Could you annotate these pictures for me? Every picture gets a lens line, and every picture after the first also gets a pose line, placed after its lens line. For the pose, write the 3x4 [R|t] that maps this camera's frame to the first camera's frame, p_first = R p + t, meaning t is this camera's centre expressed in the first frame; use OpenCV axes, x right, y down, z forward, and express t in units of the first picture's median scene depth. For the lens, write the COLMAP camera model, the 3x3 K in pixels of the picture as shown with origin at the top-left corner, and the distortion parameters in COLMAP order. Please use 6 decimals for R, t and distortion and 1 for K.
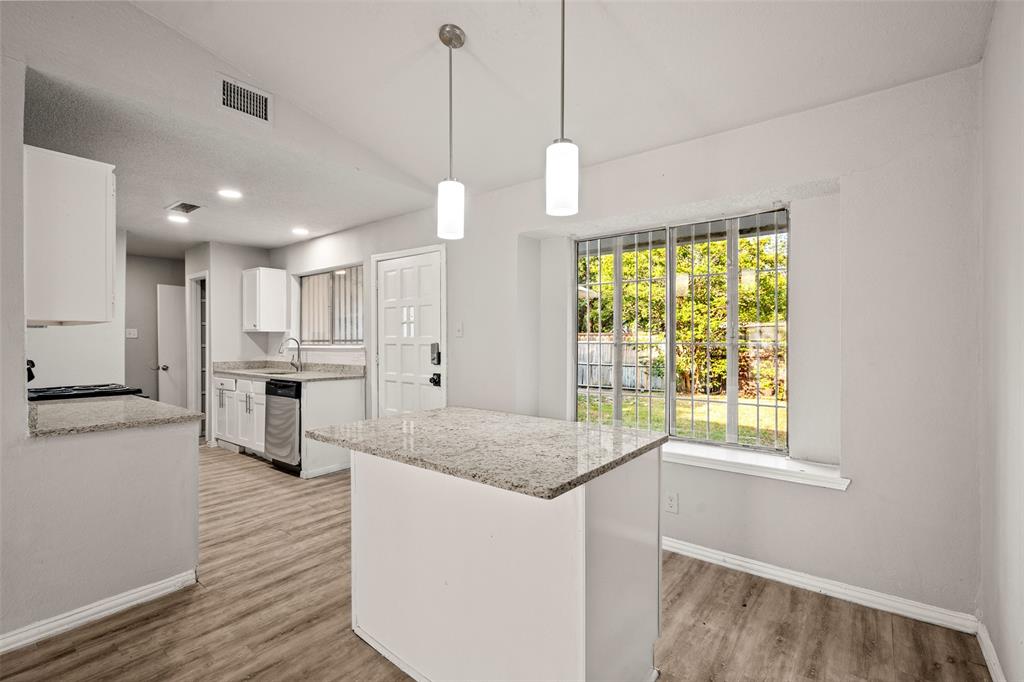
lens RADIAL K [[464.2, 0, 485.0], [0, 464.2, 346.2], [0, 0, 1]] dist [-0.005027, 0.002621]
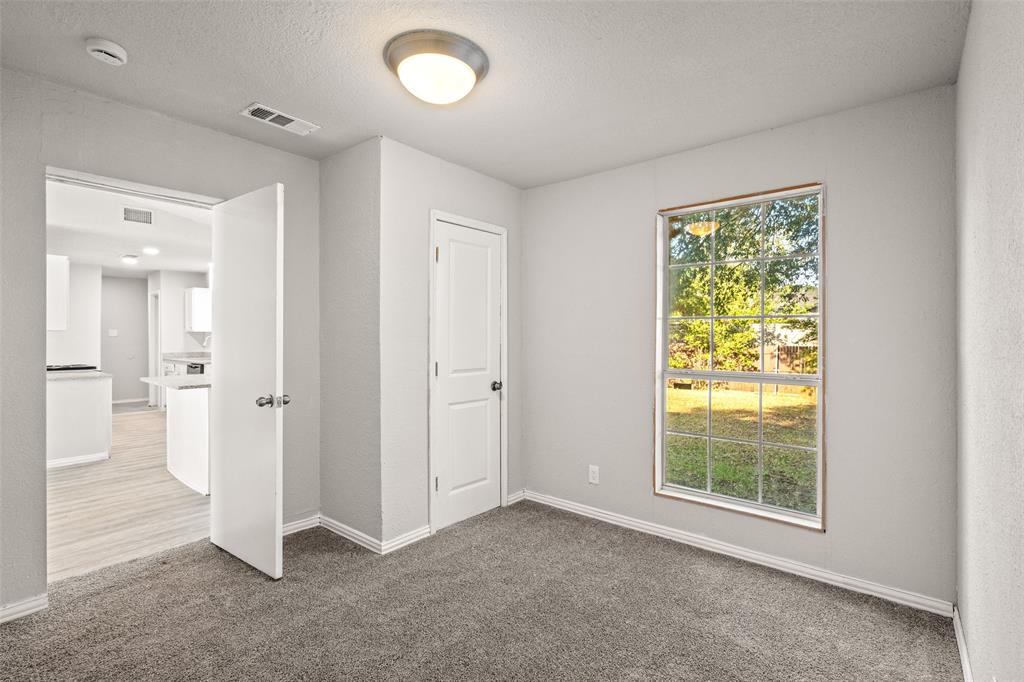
lens RADIAL K [[464.2, 0, 487.9], [0, 464.2, 346.2], [0, 0, 1]] dist [-0.005027, 0.002621]
pose [[0.999633, -0.003357, -0.026870, 0.481498], [0.003702, 0.999912, 0.012776, -0.000938], [0.026825, -0.012871, 0.999557, -0.437254]]
